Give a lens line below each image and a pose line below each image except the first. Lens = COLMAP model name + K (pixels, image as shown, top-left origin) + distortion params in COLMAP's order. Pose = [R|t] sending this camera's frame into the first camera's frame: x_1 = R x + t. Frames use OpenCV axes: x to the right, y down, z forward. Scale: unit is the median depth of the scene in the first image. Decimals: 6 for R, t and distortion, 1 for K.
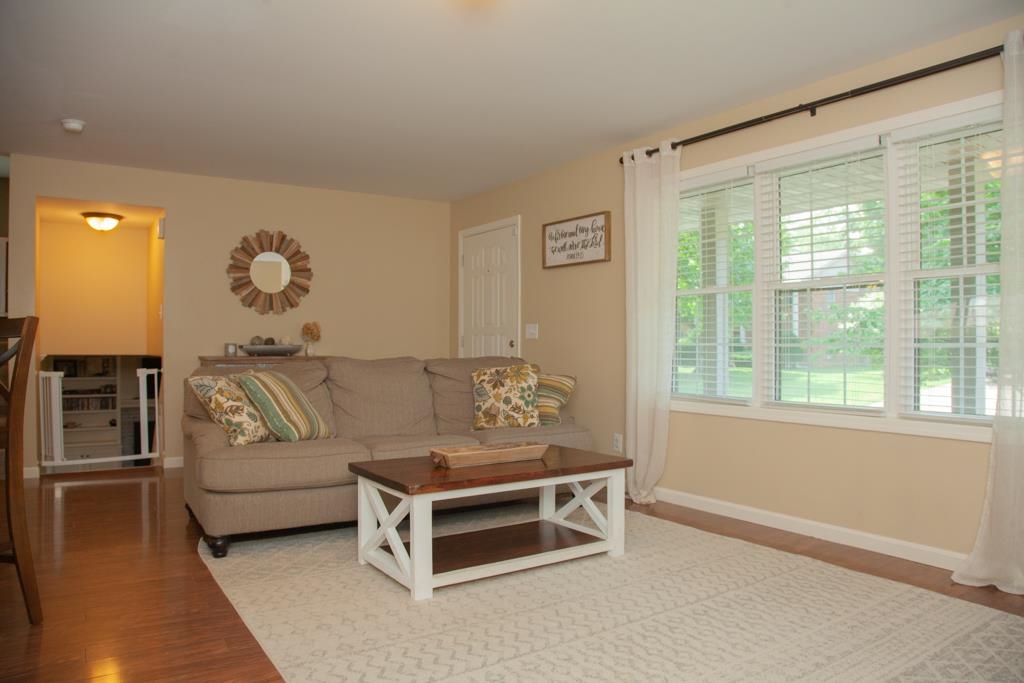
lens RADIAL K [[705.6, 0, 515.3], [0, 705.6, 344.2], [0, 0, 1]] dist [-0.115970, 0.055753]
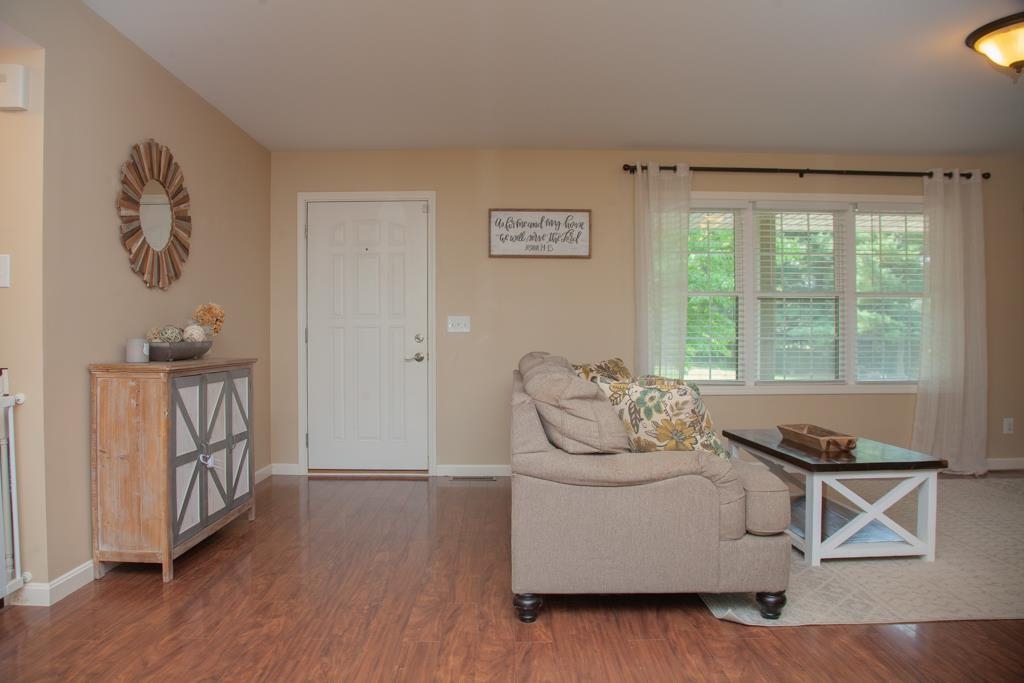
lens RADIAL K [[705.6, 0, 515.9], [0, 705.6, 336.8], [0, 0, 1]] dist [-0.115970, 0.055753]
pose [[0.534278, -0.002083, 0.845306, -0.748811], [0.003253, 0.999995, 0.000408, -0.003397], [-0.845302, 0.002532, 0.534282, 0.504413]]
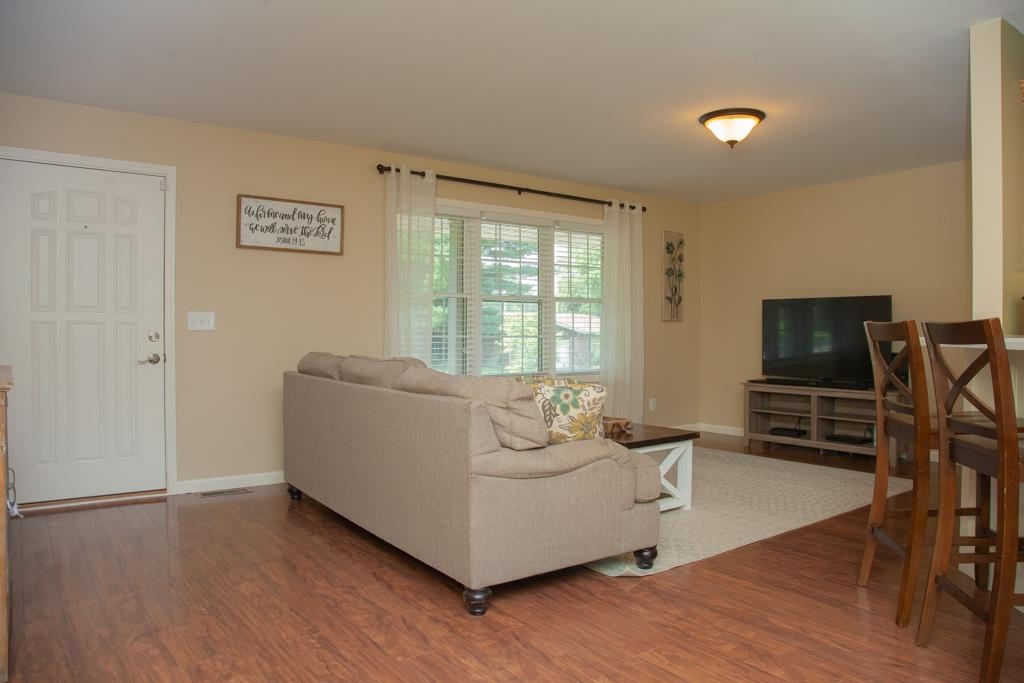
lens RADIAL K [[705.6, 0, 529.5], [0, 705.6, 339.5], [0, 0, 1]] dist [-0.115970, 0.055753]
pose [[-0.071529, -0.017170, 0.997291, -0.838059], [-0.004708, 0.999846, 0.016877, -0.013890], [-0.997427, -0.003488, -0.071598, 0.748532]]
